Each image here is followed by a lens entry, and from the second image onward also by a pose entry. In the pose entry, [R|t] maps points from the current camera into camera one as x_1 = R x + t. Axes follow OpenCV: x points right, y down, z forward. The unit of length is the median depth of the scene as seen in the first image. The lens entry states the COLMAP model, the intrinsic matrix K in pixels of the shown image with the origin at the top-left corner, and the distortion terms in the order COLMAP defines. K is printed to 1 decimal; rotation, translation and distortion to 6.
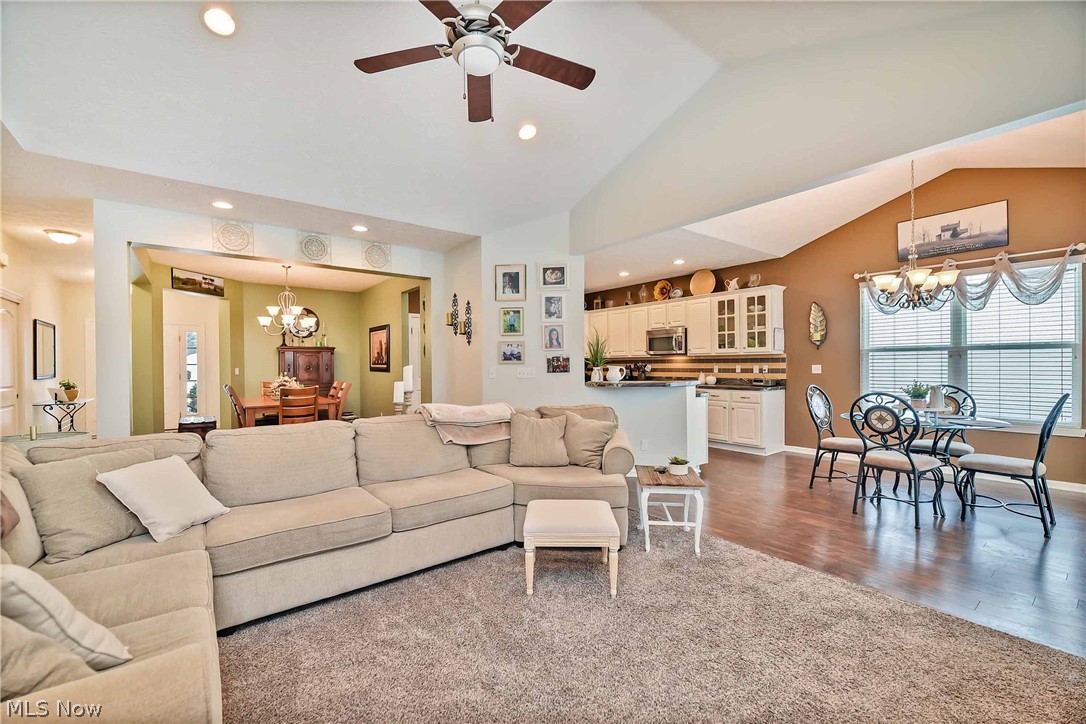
lens RADIAL K [[453.0, 0, 547.9], [0, 453.0, 367.1], [0, 0, 1]] dist [0.000520, 0.000050]
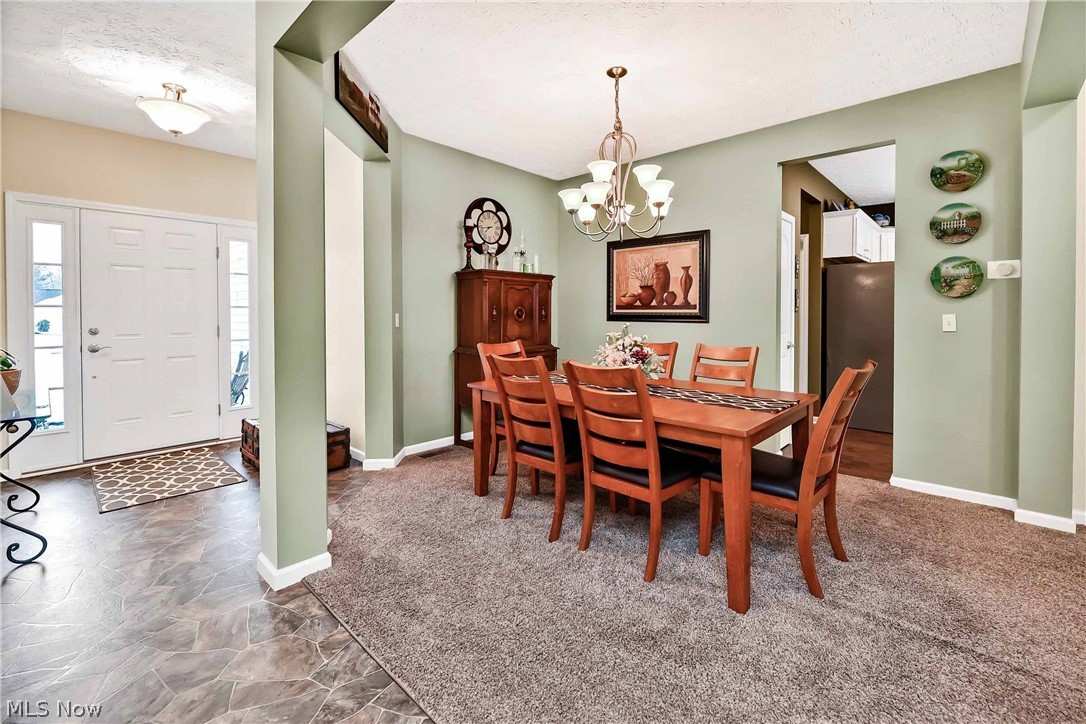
lens RADIAL K [[457.0, 0, 560.4], [0, 457.0, 337.3], [0, 0, 1]] dist [0.001536, 0.000004]
pose [[0.981346, -0.010747, 0.191951, -1.234486], [-0.002275, 0.997718, 0.067488, -0.013477], [-0.192238, -0.066666, 0.979081, 1.001907]]
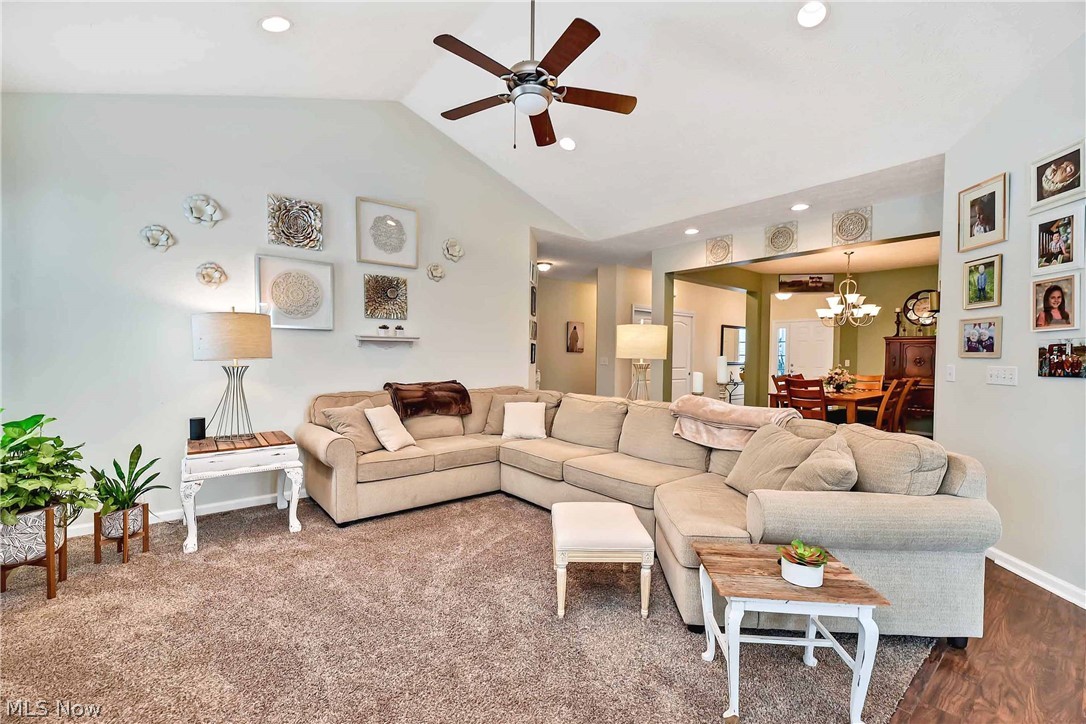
lens RADIAL K [[464.9, 0, 543.0], [0, 464.9, 362.0], [0, 0, 1]] dist [0.000201, -0.000078]
pose [[0.033579, 0.020311, -0.999230, 0.648237], [-0.016274, 0.999672, 0.019773, -0.006092], [0.999304, 0.015597, 0.033898, 0.580187]]
